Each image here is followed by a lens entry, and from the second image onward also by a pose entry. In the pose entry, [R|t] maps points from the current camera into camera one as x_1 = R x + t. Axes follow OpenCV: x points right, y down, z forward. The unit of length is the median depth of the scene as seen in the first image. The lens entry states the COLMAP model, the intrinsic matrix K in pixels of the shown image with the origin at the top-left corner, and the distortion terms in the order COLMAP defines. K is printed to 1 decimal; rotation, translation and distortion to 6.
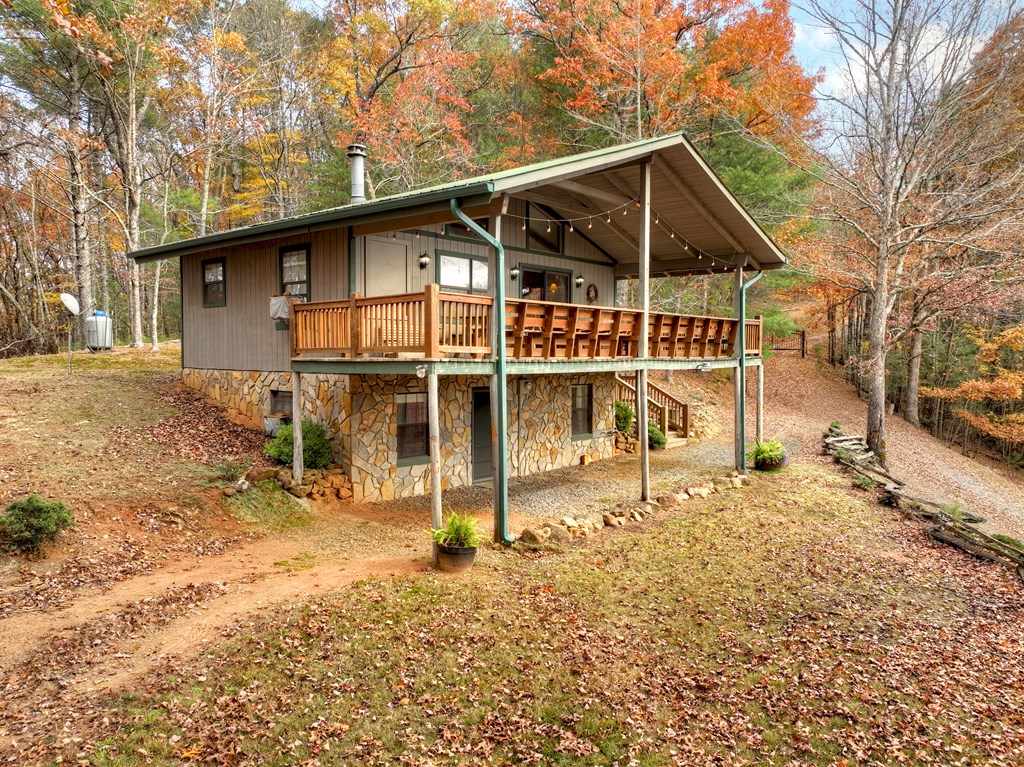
lens RADIAL K [[724.8, 0, 515.6], [0, 724.8, 377.1], [0, 0, 1]] dist [0.003789, -0.001098]
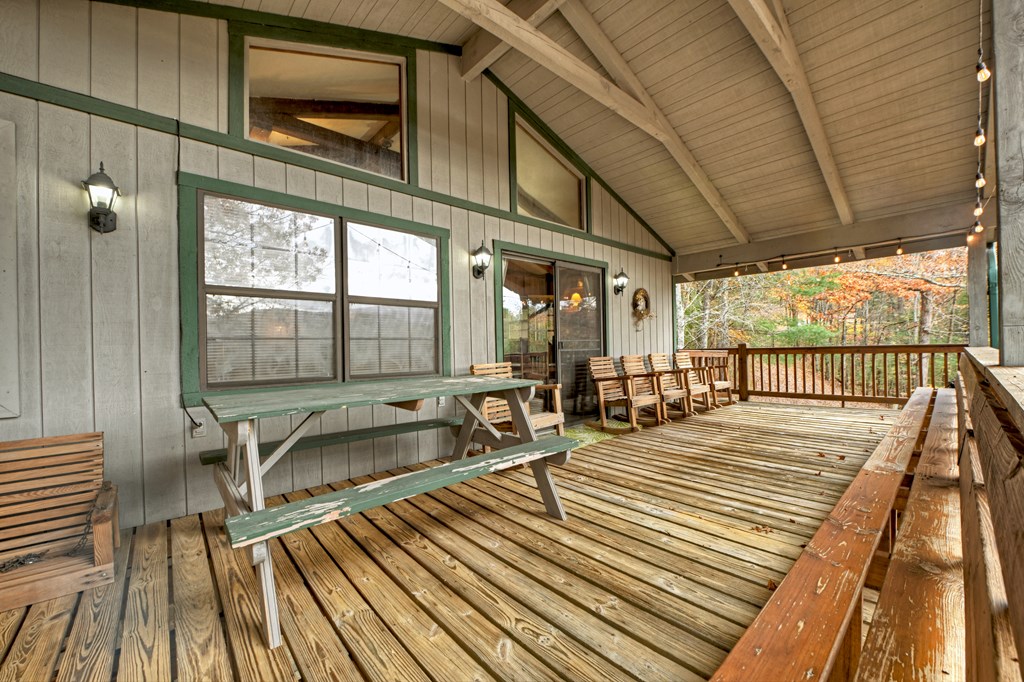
lens RADIAL K [[407.8, 0, 510.0], [0, 407.8, 351.2], [0, 0, 1]] dist [-0.009625, -0.000335]
pose [[0.992104, -0.020982, -0.123647, 0.045162], [0.018737, 0.999638, -0.019289, -0.081199], [0.124007, 0.016820, 0.992139, 0.735614]]
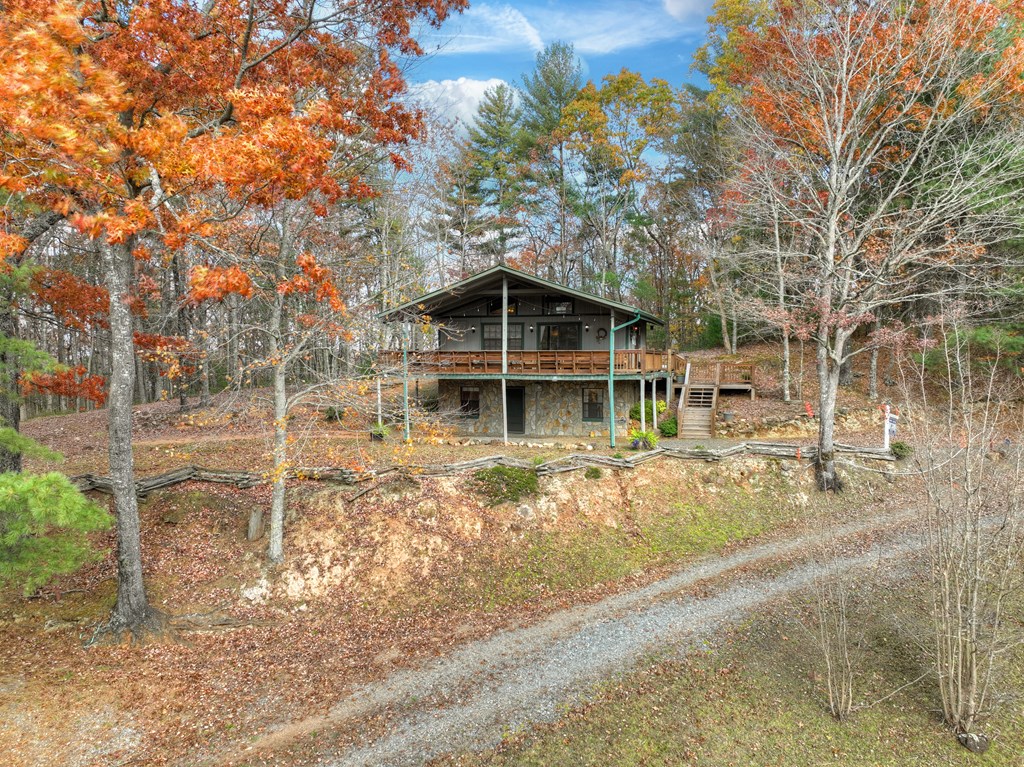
lens RADIAL K [[724.8, 0, 515.6], [0, 724.8, 377.1], [0, 0, 1]] dist [0.003789, -0.001098]
pose [[0.415917, 0.023595, -0.909097, 1.700991], [-0.028860, 0.999502, 0.012738, -0.035954], [0.908945, 0.020939, 0.416391, 0.149884]]
